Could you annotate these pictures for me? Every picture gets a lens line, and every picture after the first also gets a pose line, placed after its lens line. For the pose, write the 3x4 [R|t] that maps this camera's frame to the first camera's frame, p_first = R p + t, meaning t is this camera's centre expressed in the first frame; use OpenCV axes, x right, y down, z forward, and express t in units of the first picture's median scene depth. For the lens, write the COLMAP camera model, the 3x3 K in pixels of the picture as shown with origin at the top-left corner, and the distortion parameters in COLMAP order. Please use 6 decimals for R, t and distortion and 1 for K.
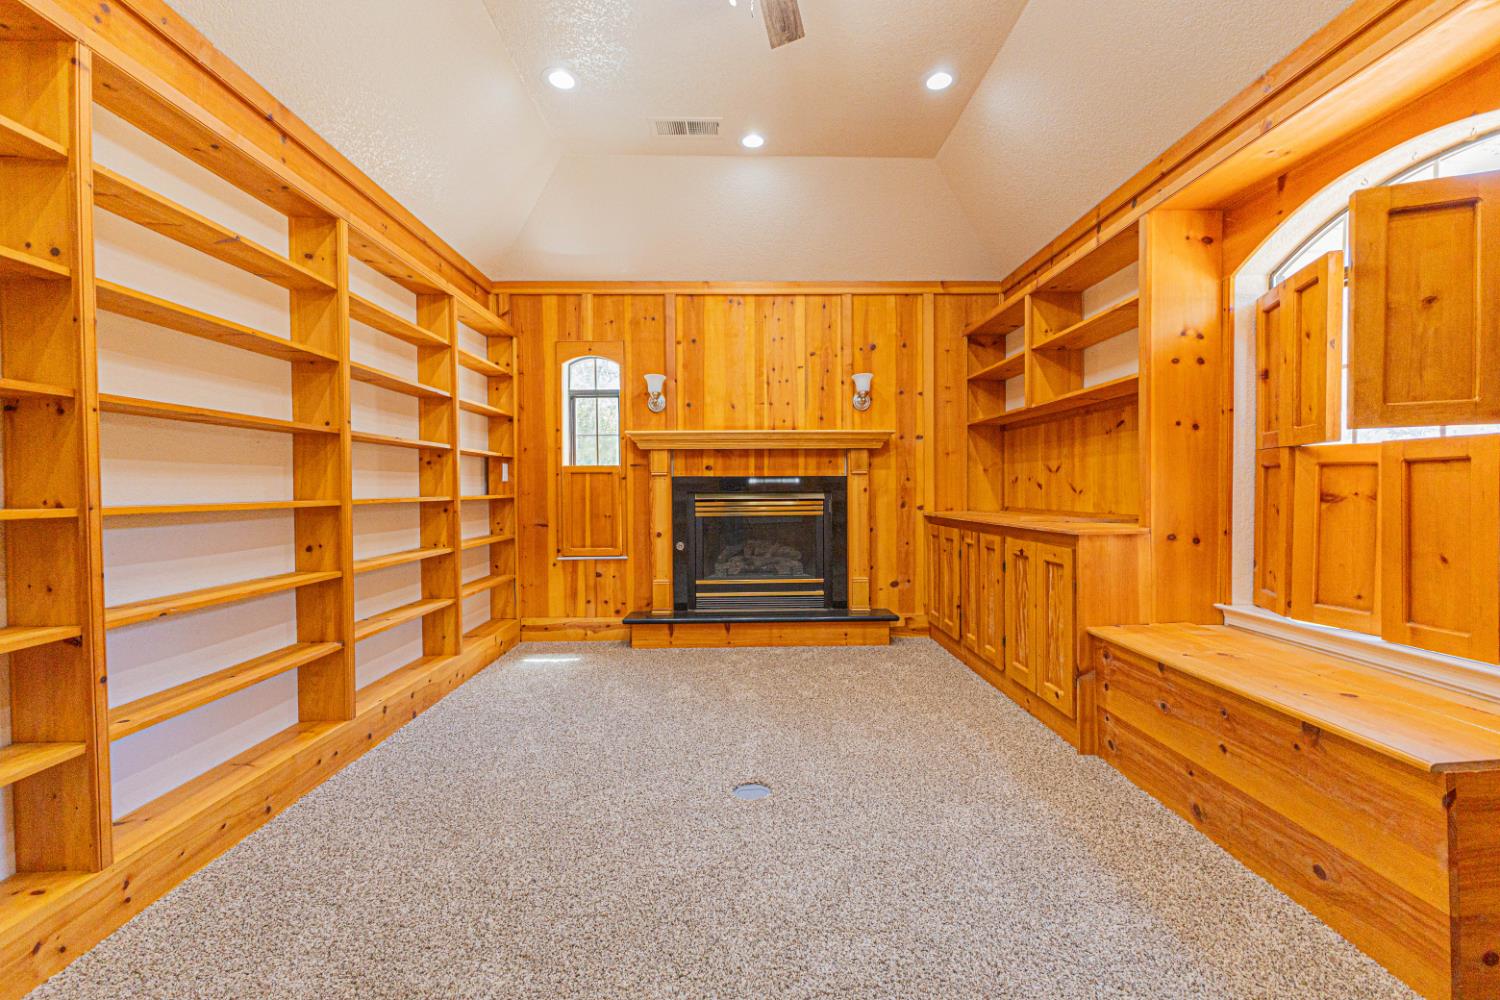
lens RADIAL K [[649.2, 0, 753.1], [0, 649.2, 492.7], [0, 0, 1]] dist [0.016515, -0.000299]
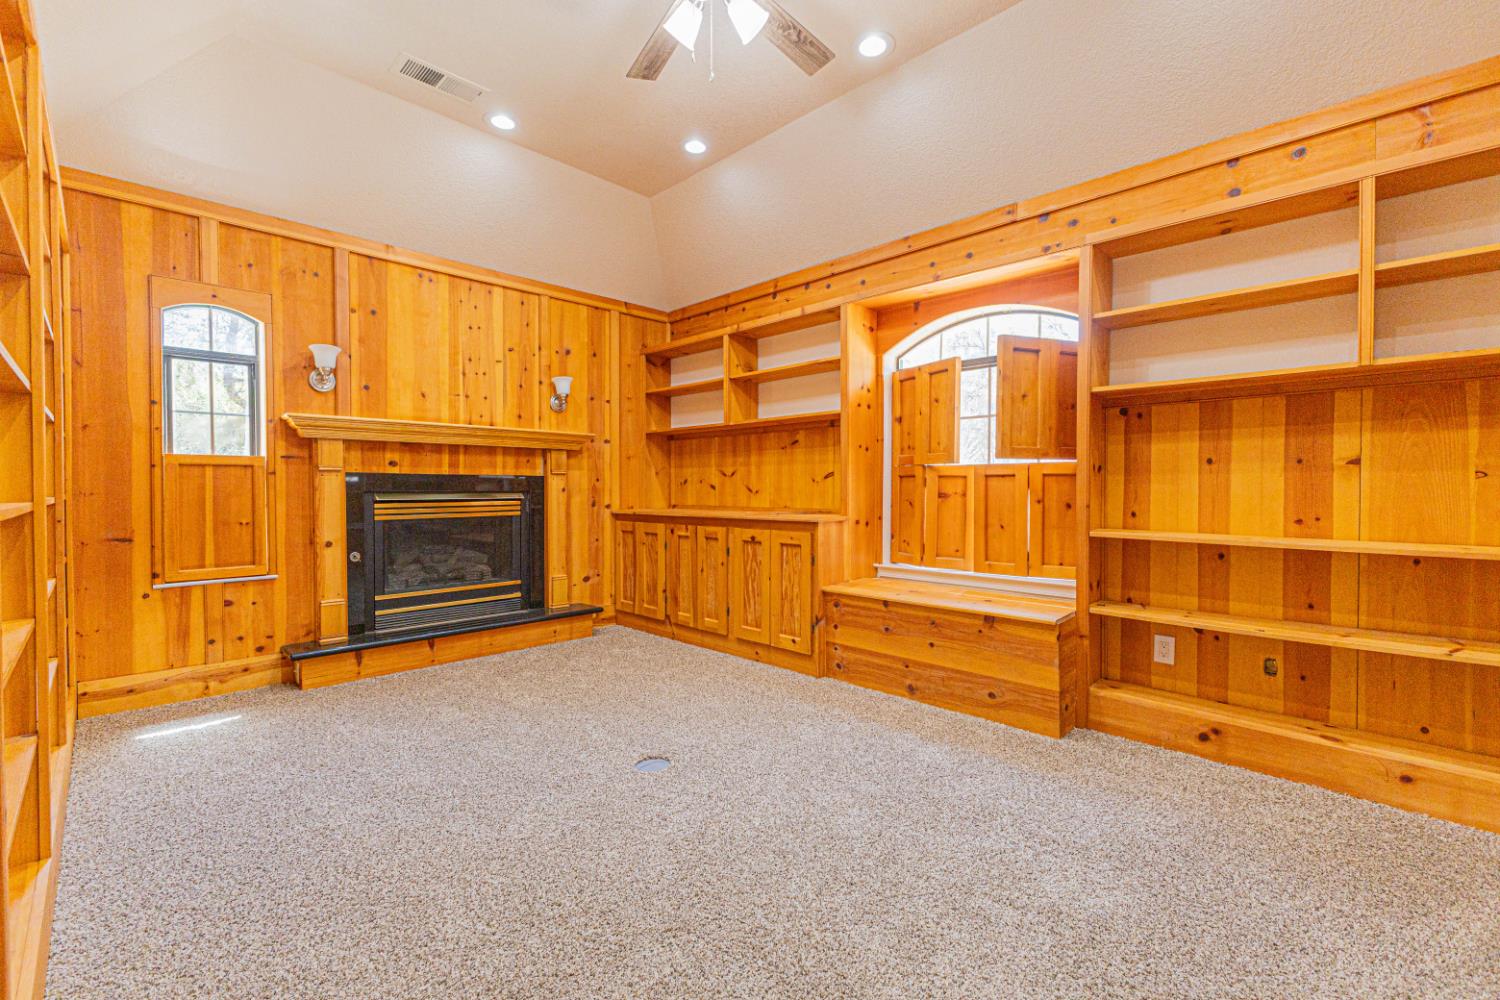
lens RADIAL K [[649.2, 0, 753.1], [0, 649.2, 492.7], [0, 0, 1]] dist [0.016515, -0.000299]
pose [[0.724269, 0.000774, 0.689517, -0.321043], [0.000030, 0.999999, -0.001154, 0.001513], [-0.689517, 0.000856, 0.724269, 0.047225]]
